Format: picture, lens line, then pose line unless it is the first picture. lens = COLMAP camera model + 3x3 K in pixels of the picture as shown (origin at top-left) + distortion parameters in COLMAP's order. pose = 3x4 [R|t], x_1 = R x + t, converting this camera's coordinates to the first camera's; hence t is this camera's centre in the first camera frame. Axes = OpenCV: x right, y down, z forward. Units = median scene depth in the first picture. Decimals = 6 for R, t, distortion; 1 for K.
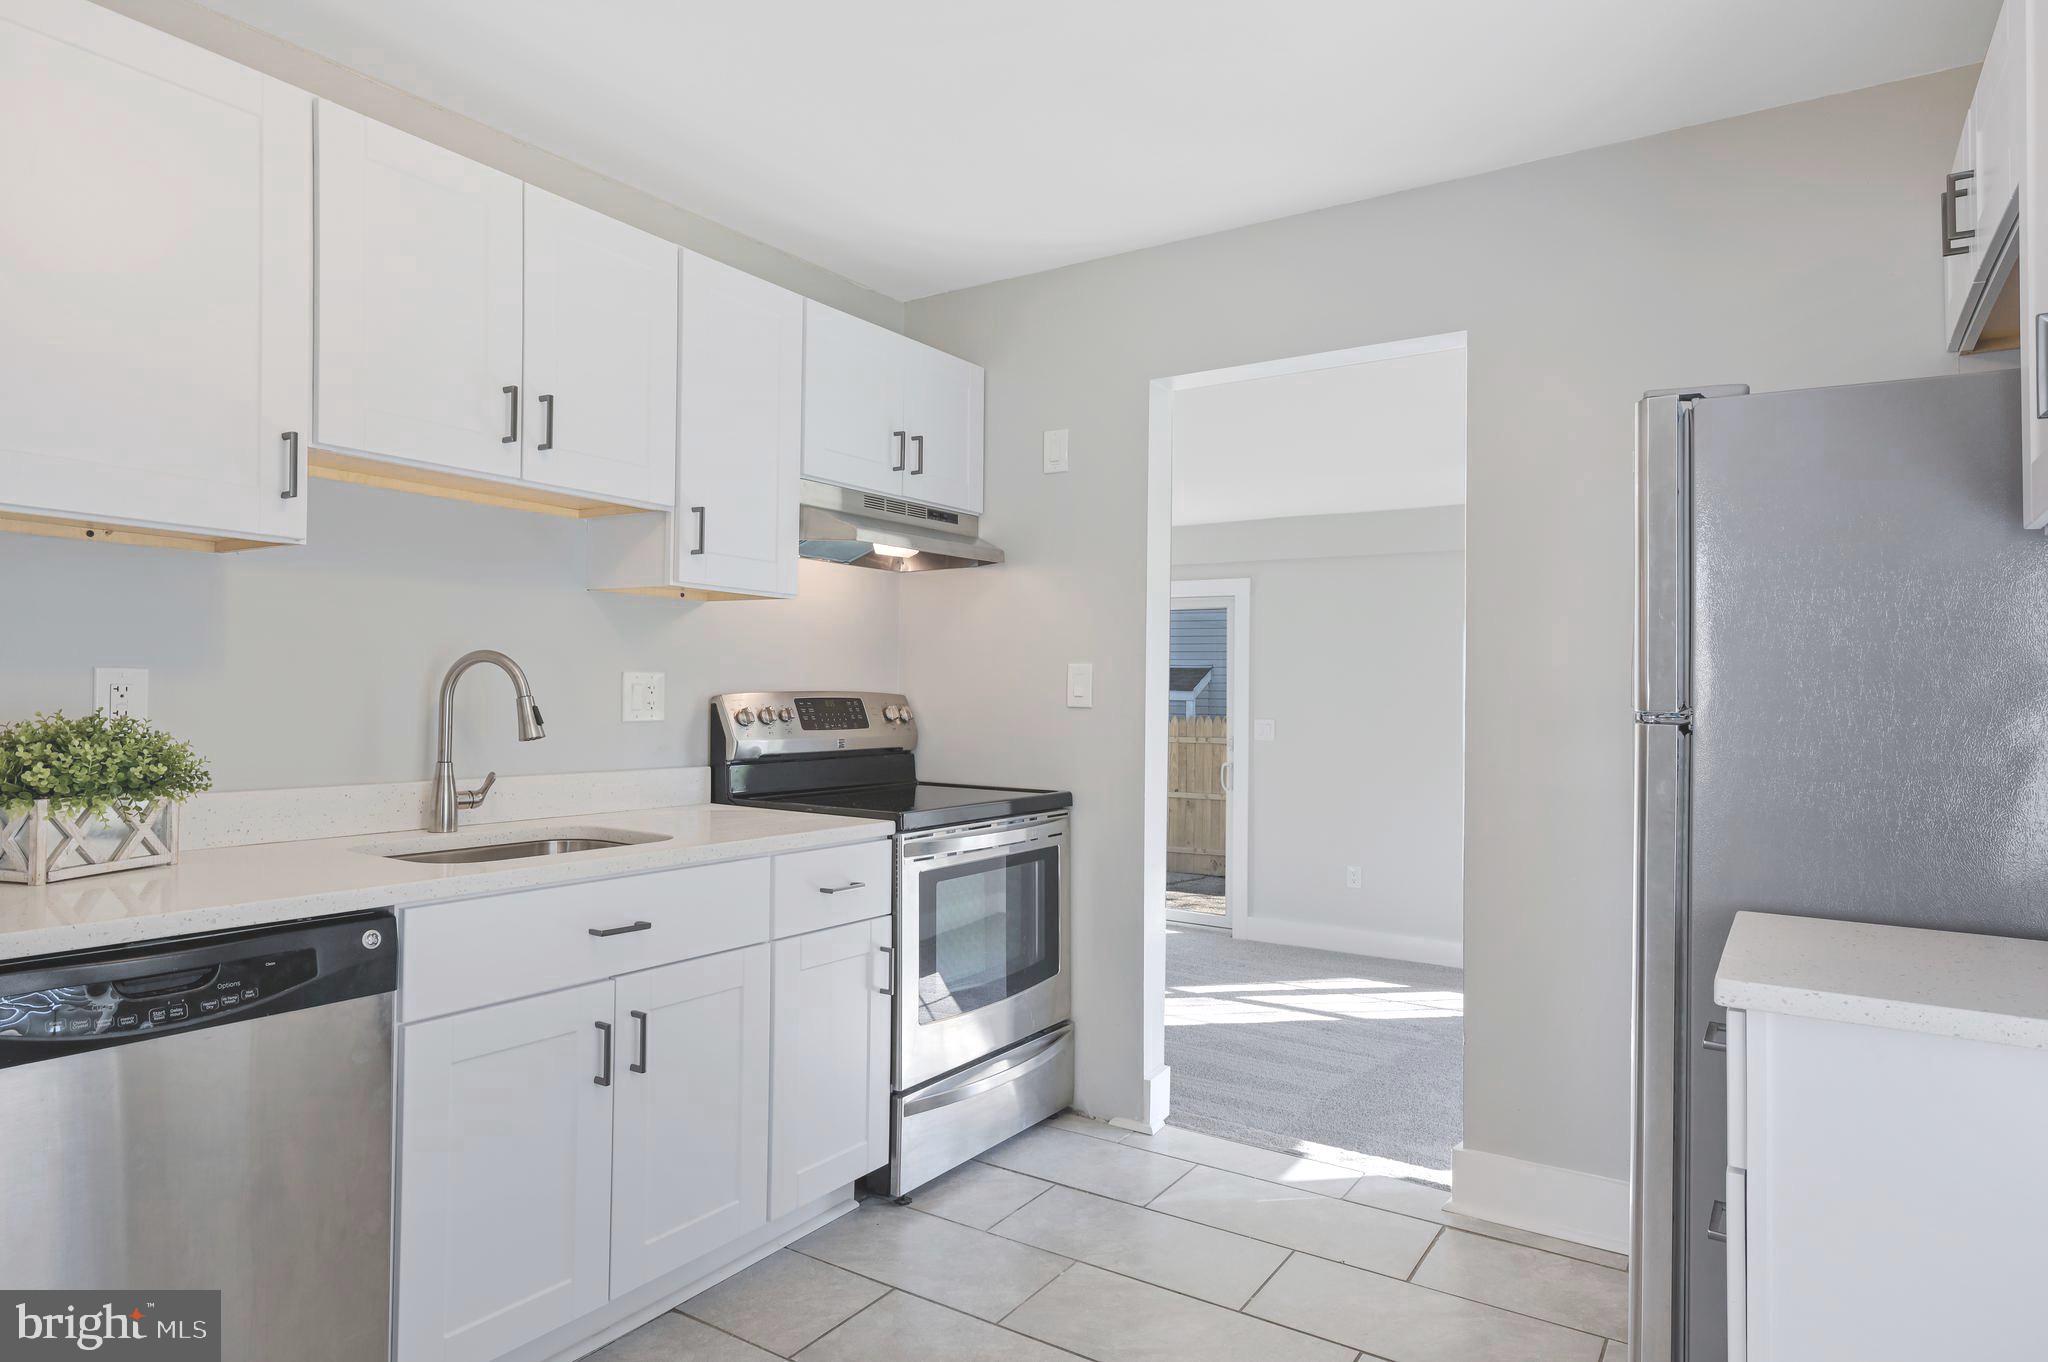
lens RADIAL K [[1166.7, 0, 1024.0], [0, 1166.7, 681.0], [0, 0, 1]] dist [-0.020883, 0.000070]
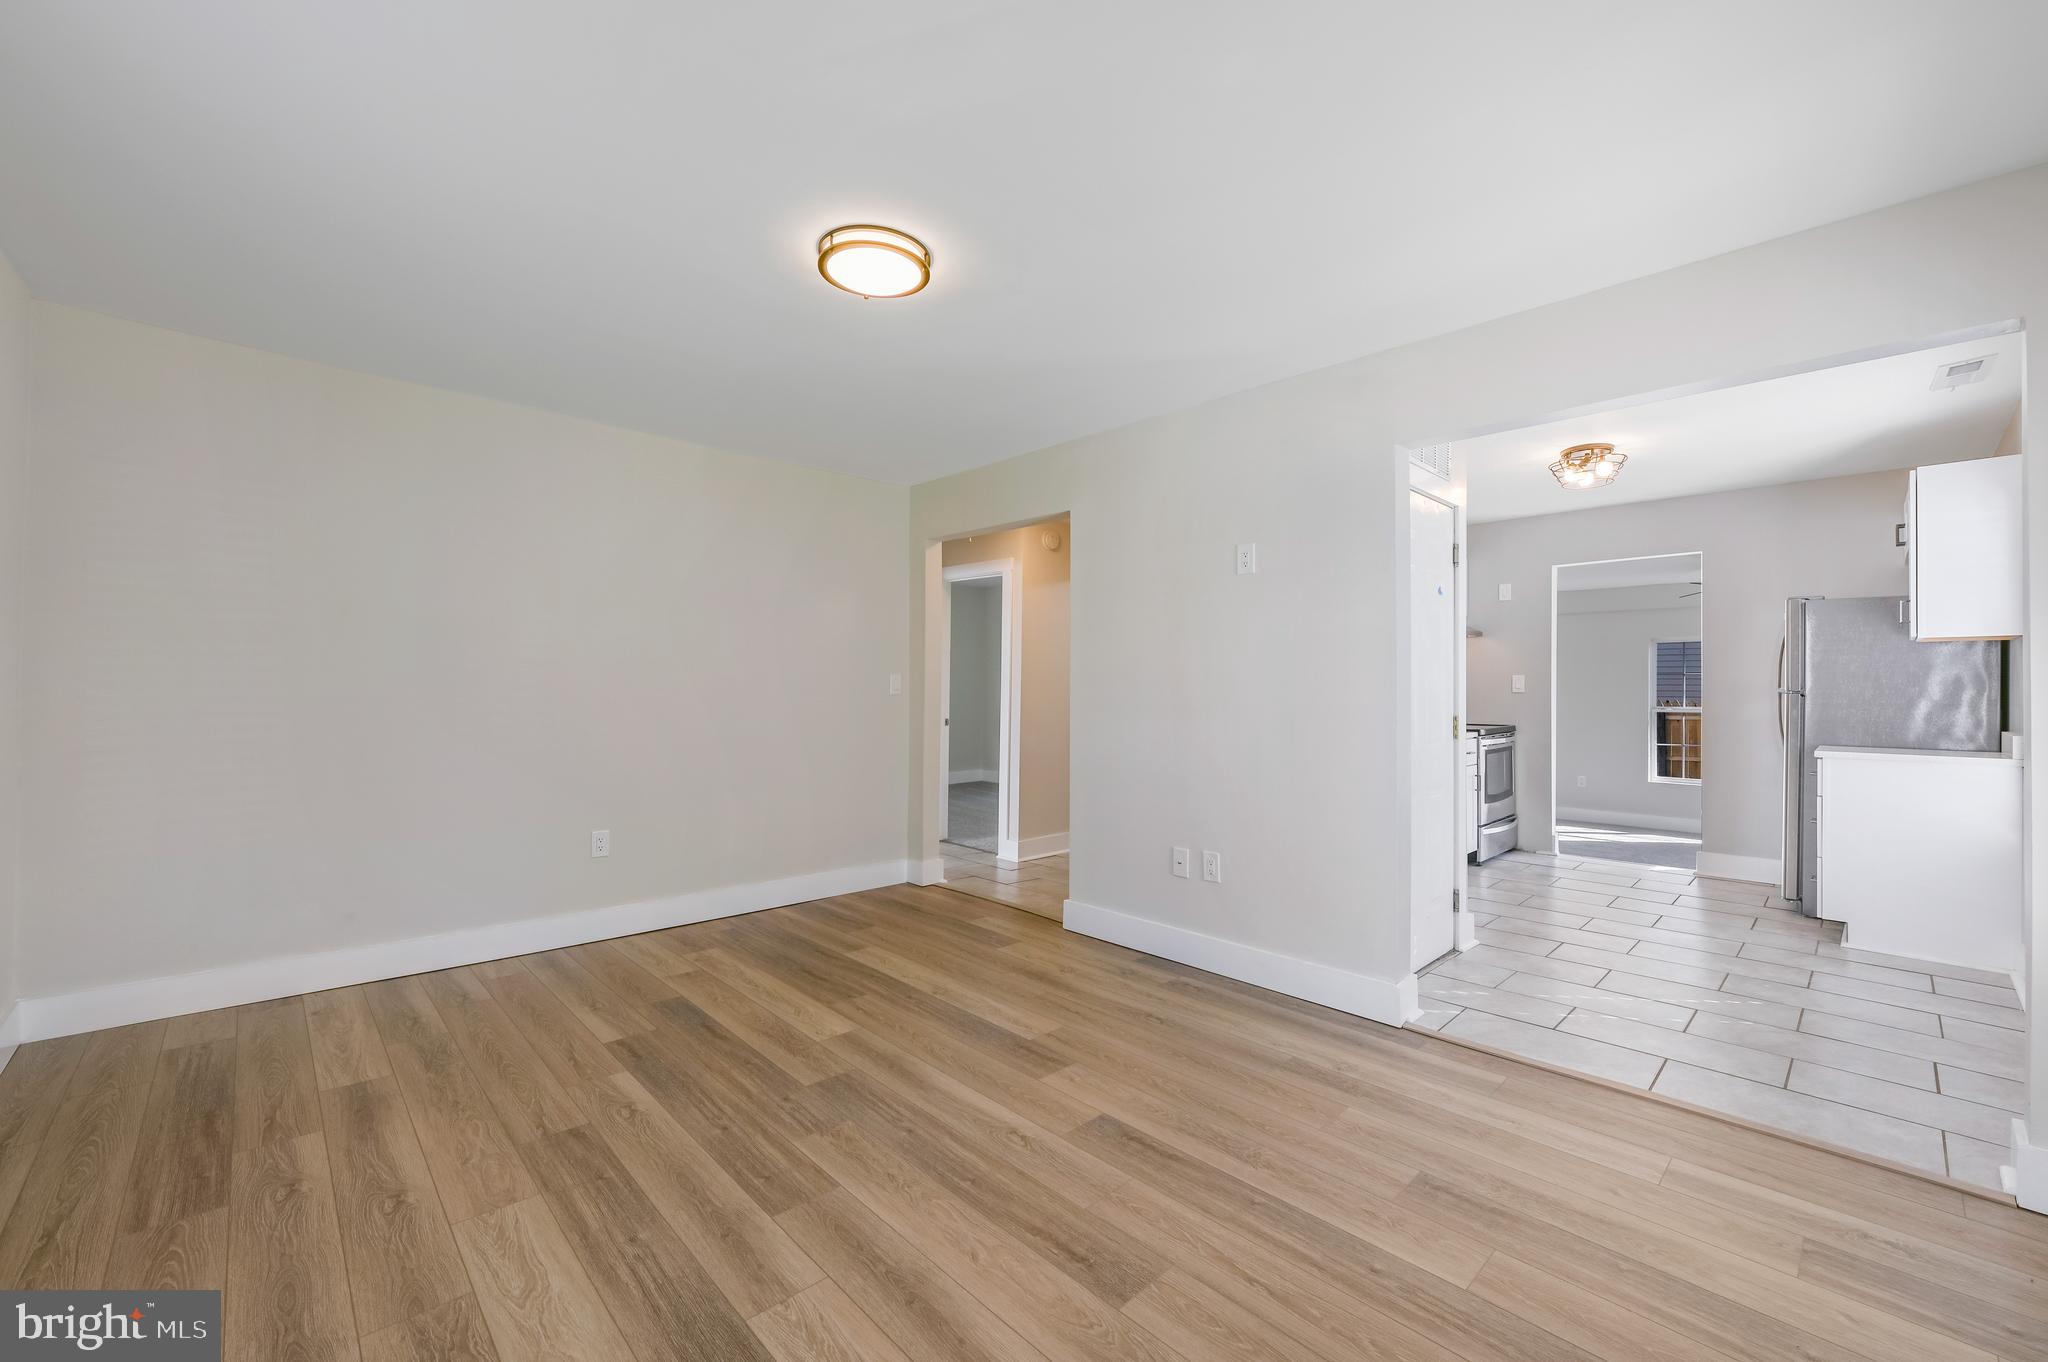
lens RADIAL K [[820.9, 0, 1019.2], [0, 820.9, 689.6], [0, 0, 1]] dist [0.004179, -0.009435]
pose [[0.972057, -0.009945, -0.234534, -0.683229], [0.012327, 0.999886, 0.008692, -0.015580], [0.234421, -0.011340, 0.972069, -1.161310]]
